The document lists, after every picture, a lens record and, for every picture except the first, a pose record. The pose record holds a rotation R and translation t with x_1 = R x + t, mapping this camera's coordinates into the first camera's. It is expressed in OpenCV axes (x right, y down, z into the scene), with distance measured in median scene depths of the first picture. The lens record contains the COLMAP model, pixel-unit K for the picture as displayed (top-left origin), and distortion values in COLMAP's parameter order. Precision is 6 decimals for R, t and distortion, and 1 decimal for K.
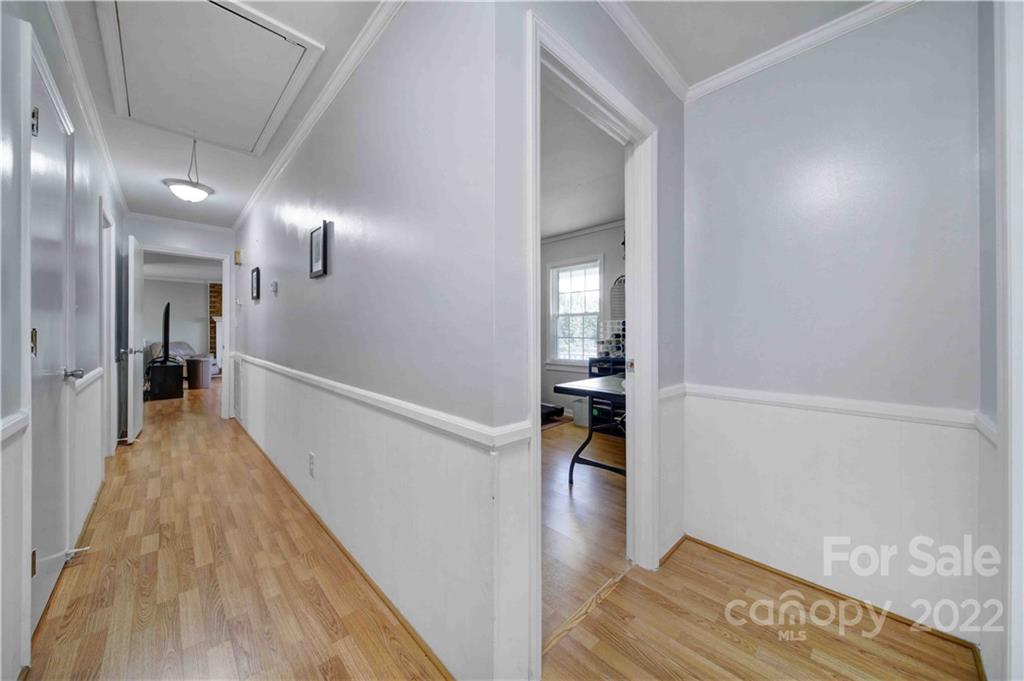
lens RADIAL K [[362.5, 0, 512.0], [0, 362.5, 340.5], [0, 0, 1]] dist [-0.000011, -0.000083]
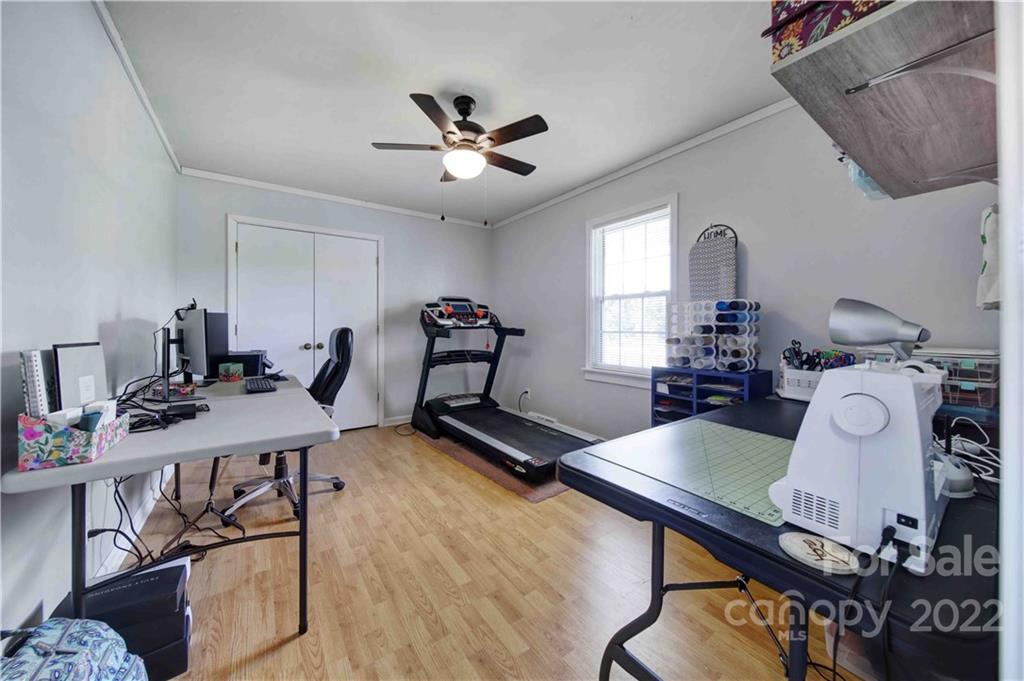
lens RADIAL K [[373.7, 0, 510.1], [0, 373.7, 330.7], [0, 0, 1]] dist [0.000289, 0.000051]
pose [[0.988350, 0.008109, -0.151981, 0.077550], [-0.009899, 0.999890, -0.011023, -0.001234], [0.151875, 0.012399, 0.988322, 0.369511]]
